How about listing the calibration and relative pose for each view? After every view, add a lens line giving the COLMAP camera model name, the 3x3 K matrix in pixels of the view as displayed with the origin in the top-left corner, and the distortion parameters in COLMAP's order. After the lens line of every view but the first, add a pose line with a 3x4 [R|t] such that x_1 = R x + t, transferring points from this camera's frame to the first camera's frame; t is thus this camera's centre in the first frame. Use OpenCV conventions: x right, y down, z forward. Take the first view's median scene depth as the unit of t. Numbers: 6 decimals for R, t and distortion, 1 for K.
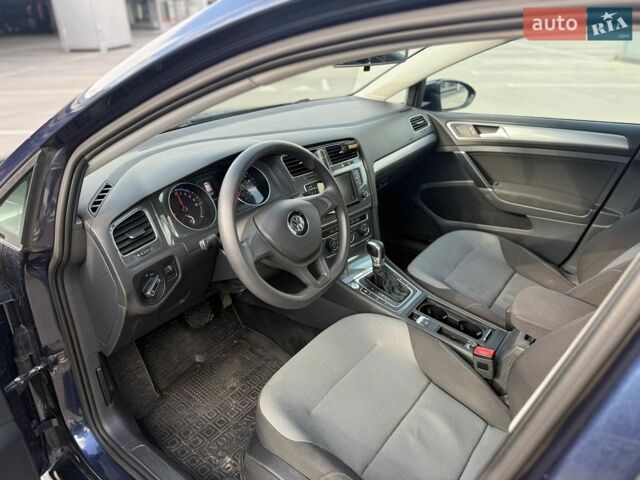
lens RADIAL K [[445.8, 0, 322.2], [0, 445.8, 249.5], [0, 0, 1]] dist [0.002384, -0.001951]
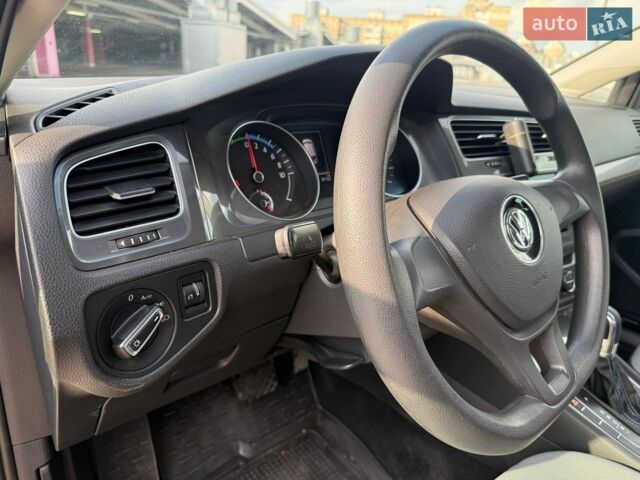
lens RADIAL K [[467.1, 0, 320.0], [0, 467.1, 240.0], [0, 0, 1]] dist [-0.001980, -0.002377]
pose [[0.973297, 0.133731, -0.186572, -0.130609], [-0.156762, 0.980959, -0.114651, 0.023697], [0.167688, 0.140837, 0.975728, 0.494829]]
